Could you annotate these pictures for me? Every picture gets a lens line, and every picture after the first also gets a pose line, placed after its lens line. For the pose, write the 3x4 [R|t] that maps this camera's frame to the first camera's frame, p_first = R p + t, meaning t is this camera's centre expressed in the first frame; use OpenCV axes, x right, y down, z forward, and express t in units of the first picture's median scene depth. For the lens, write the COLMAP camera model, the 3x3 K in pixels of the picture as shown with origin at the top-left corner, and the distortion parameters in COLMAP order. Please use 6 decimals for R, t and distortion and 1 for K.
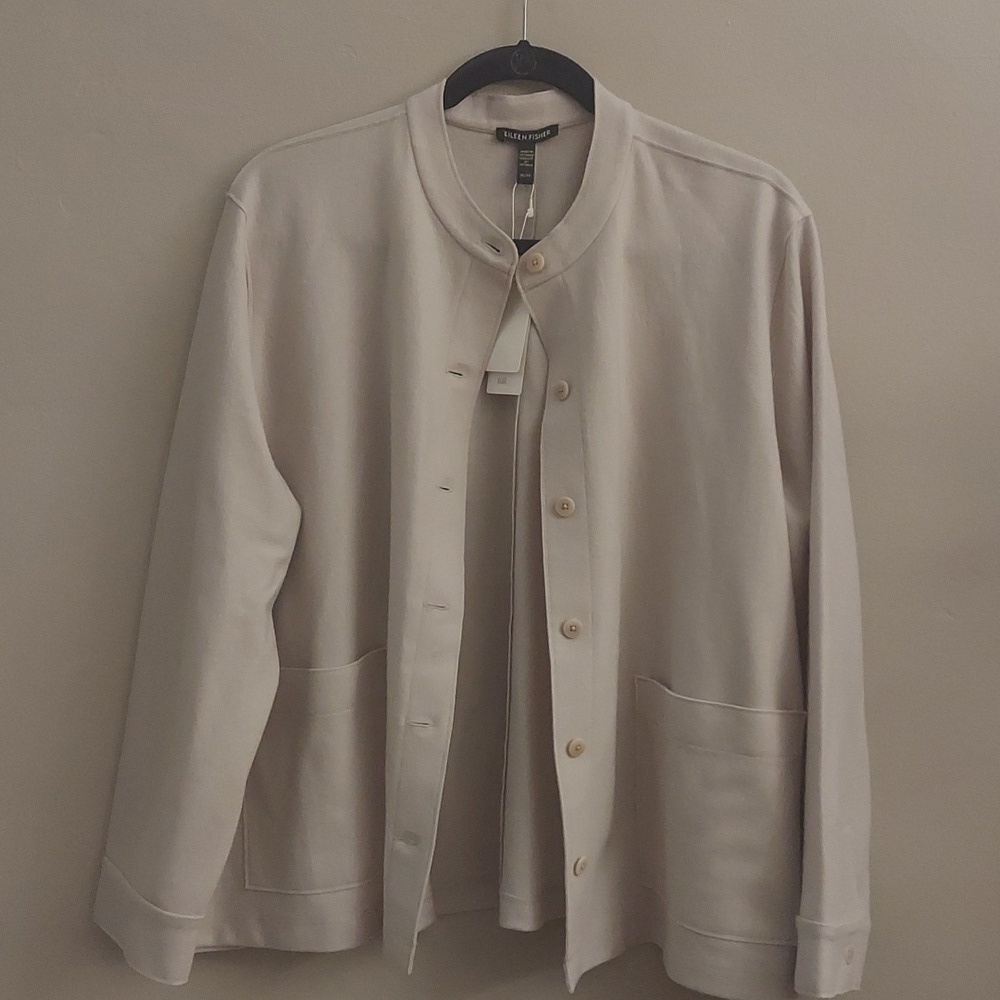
lens RADIAL K [[1520.2, 0, 483.6], [0, 1520.2, 528.4], [0, 0, 1]] dist [0.060898, 0.000000]
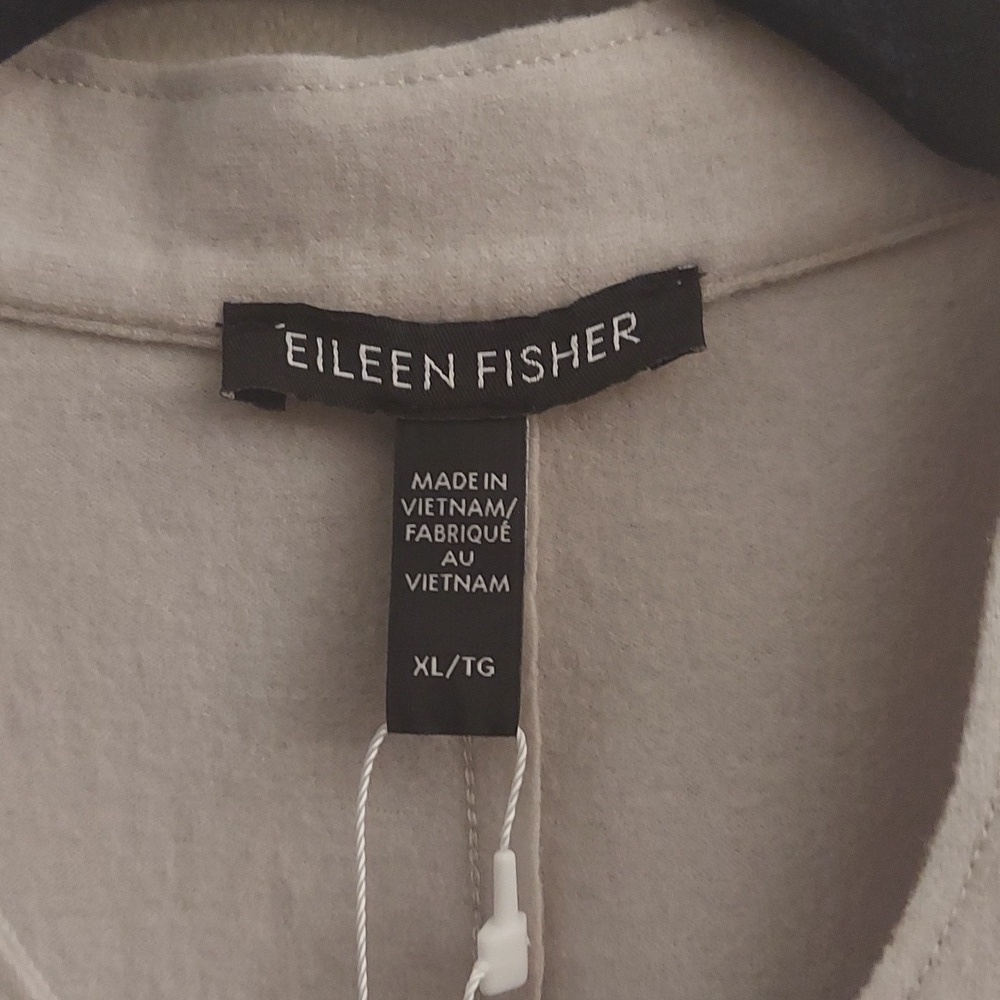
lens RADIAL K [[1520.2, 0, 489.2], [0, 1520.2, 474.6], [0, 0, 1]] dist [0.060898, 0.000000]
pose [[0.999593, -0.025808, -0.012133, 0.032534], [0.023733, 0.988724, -0.147855, -0.230644], [0.015812, 0.147507, 0.988935, 0.882516]]
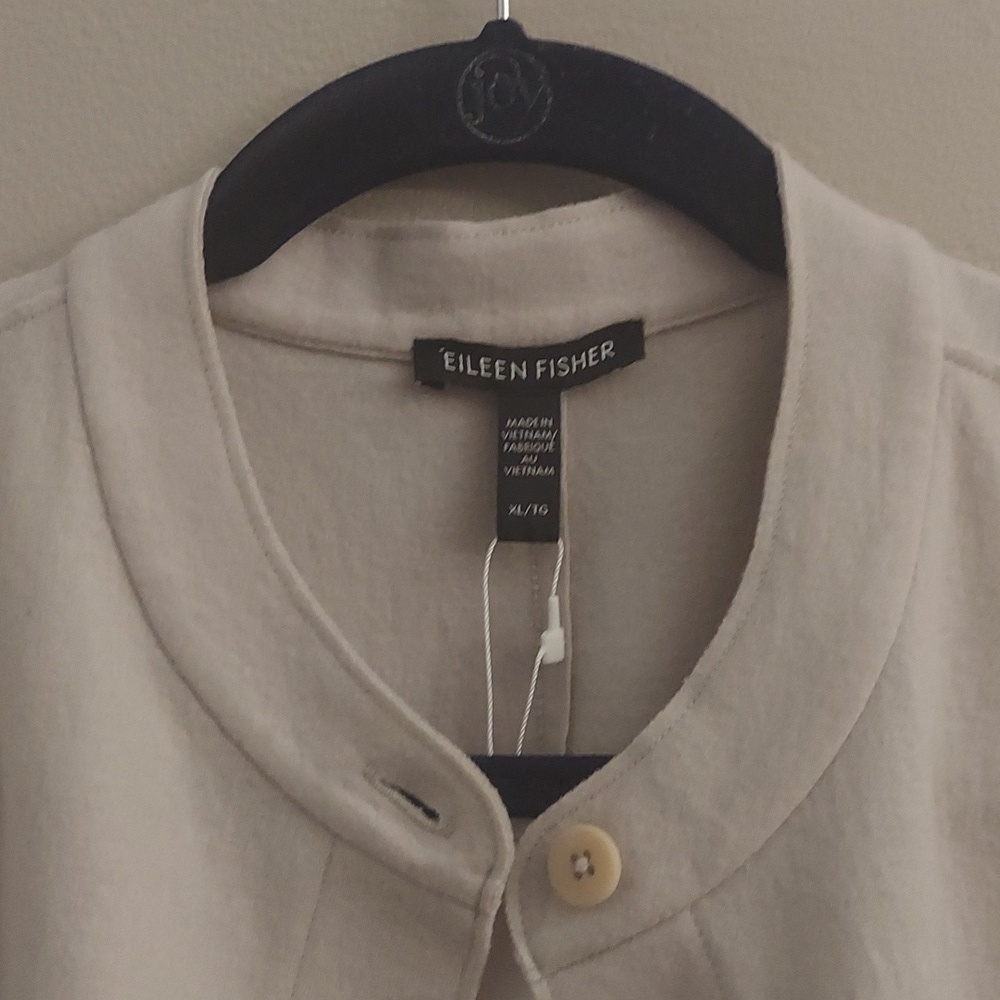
lens RADIAL K [[1520.2, 0, 495.3], [0, 1520.2, 498.2], [0, 0, 1]] dist [0.060898, 0.000000]
pose [[0.999304, -0.036938, 0.005143, 0.020584], [0.037292, 0.988280, -0.148025, -0.196405], [0.000385, 0.148114, 0.988970, 0.745670]]
